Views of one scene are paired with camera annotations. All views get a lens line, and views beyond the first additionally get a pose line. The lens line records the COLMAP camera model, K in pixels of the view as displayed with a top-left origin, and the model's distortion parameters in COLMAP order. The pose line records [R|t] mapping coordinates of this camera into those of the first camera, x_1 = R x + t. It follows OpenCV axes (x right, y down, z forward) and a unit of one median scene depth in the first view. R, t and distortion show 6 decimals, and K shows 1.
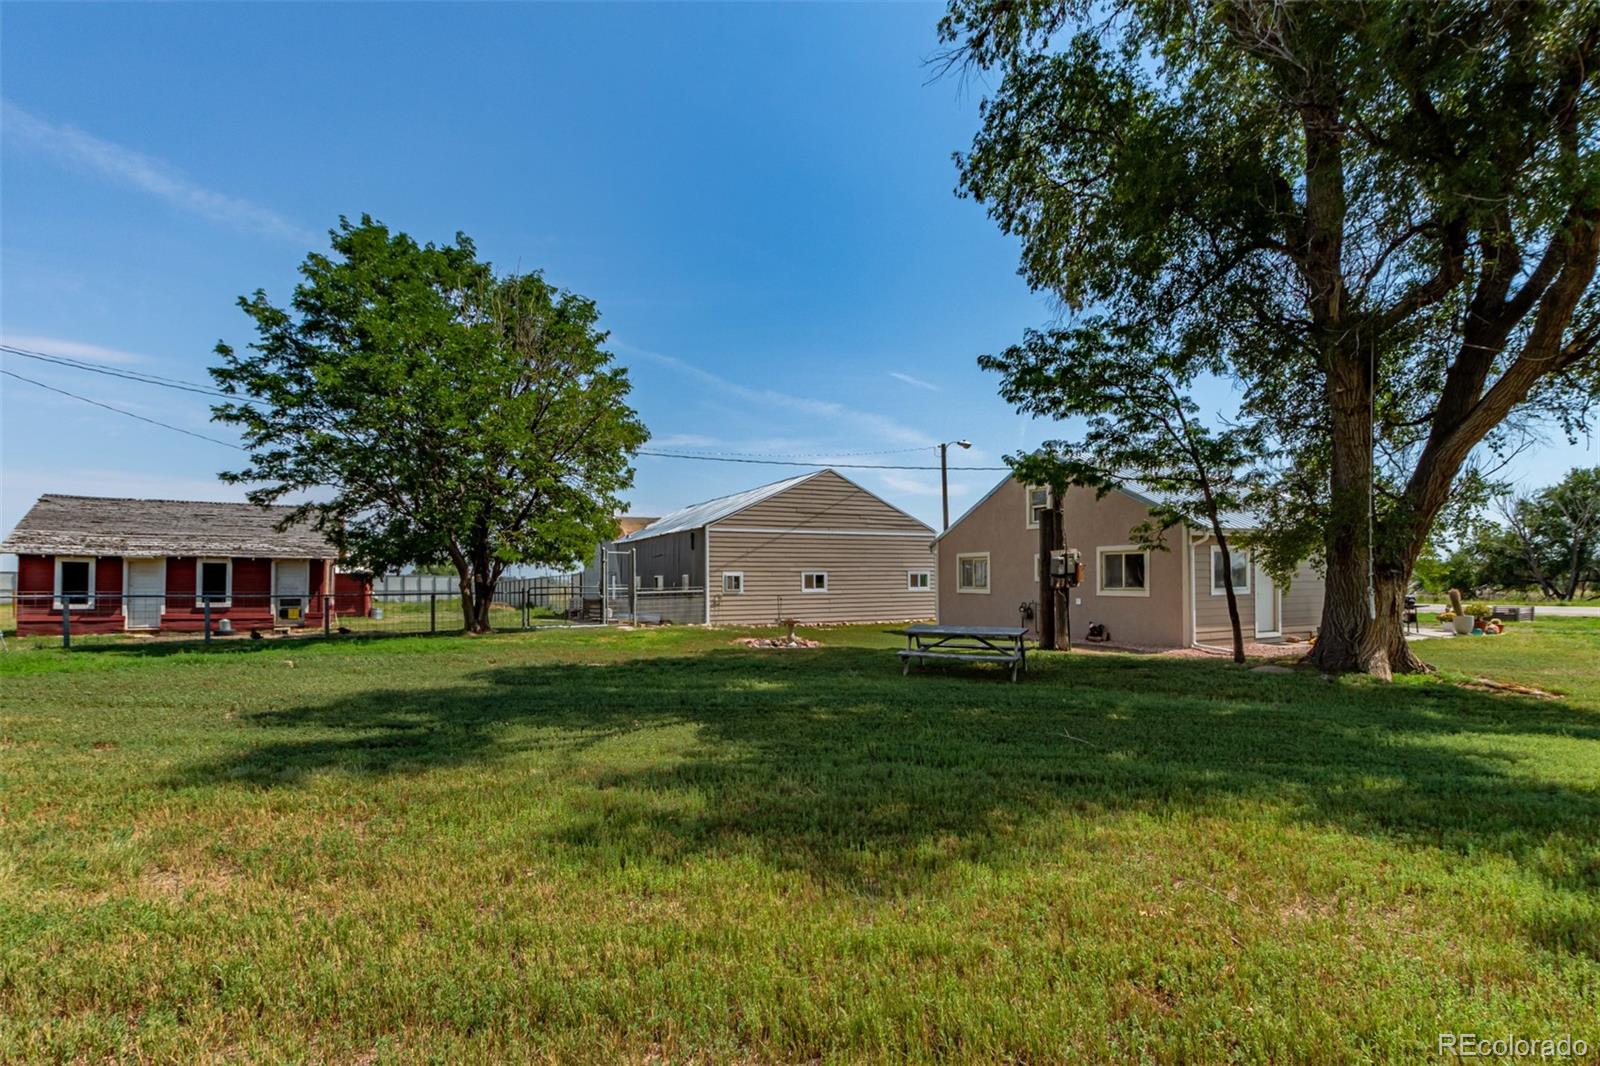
lens RADIAL K [[741.7, 0, 790.8], [0, 741.7, 542.9], [0, 0, 1]] dist [-0.014847, -0.000020]
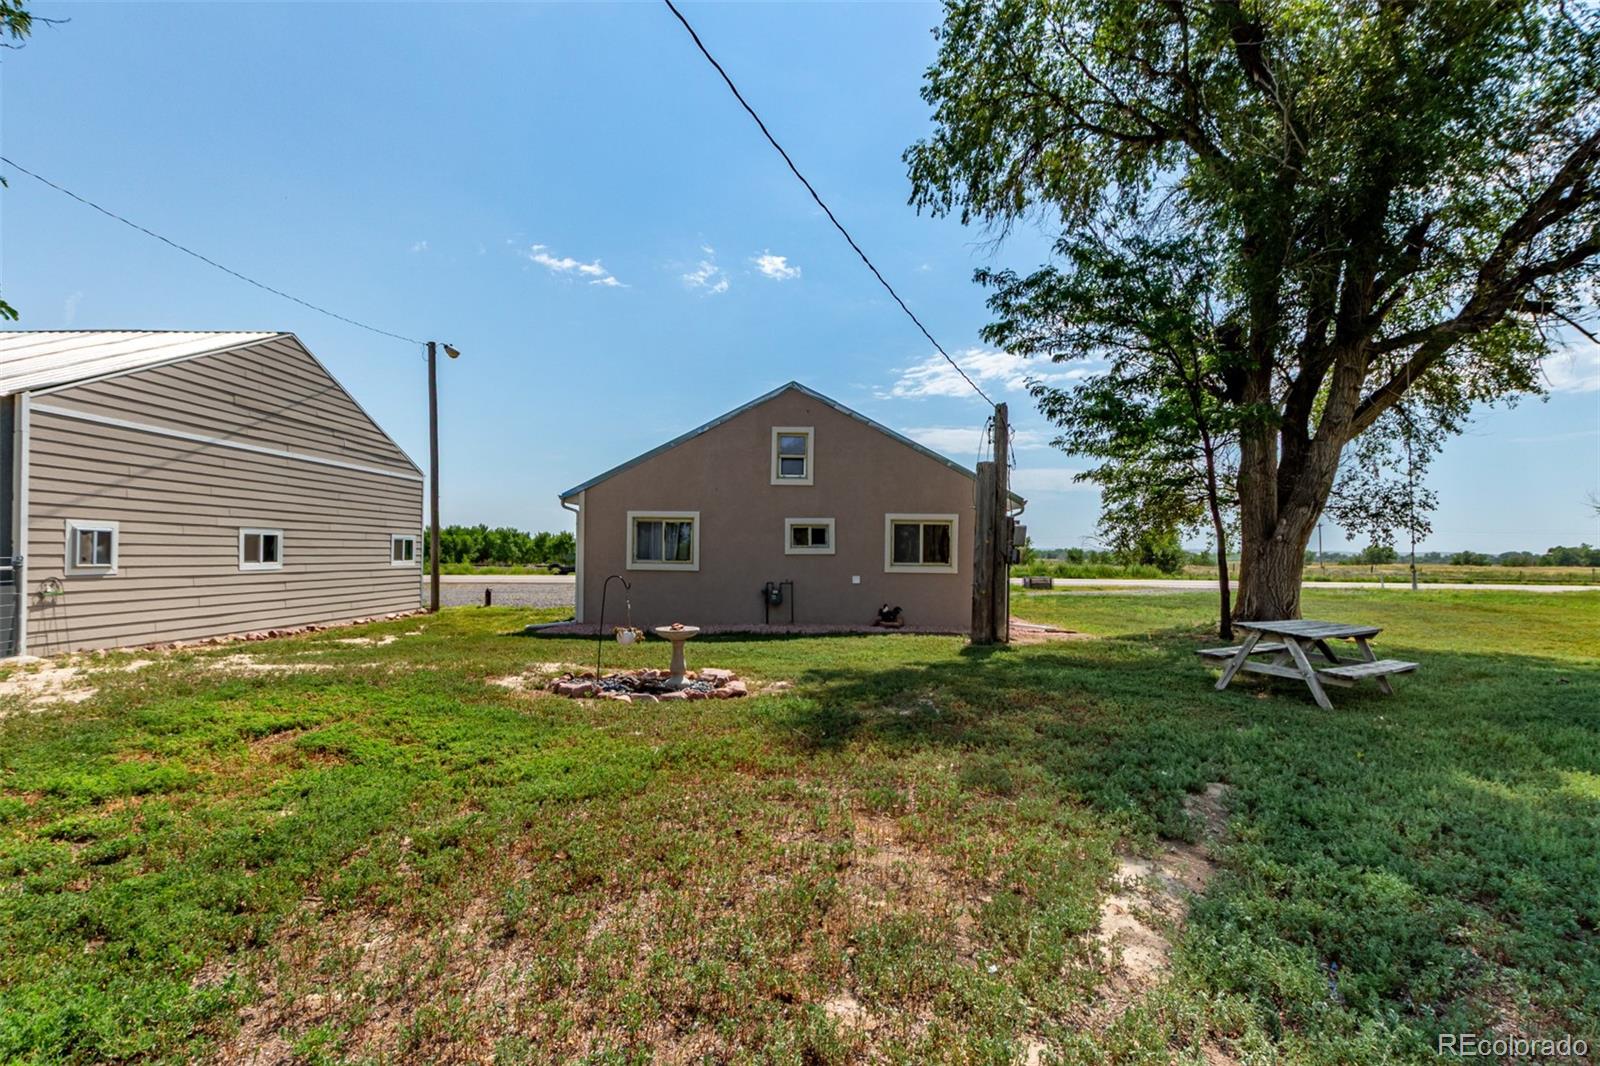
lens RADIAL K [[741.7, 0, 790.8], [0, 741.7, 542.9], [0, 0, 1]] dist [-0.014847, -0.000020]
pose [[0.462942, 0.024699, 0.886044, -0.255193], [-0.056240, 0.998416, 0.001552, 0.028913], [-0.884603, -0.050550, 0.463598, 0.474639]]
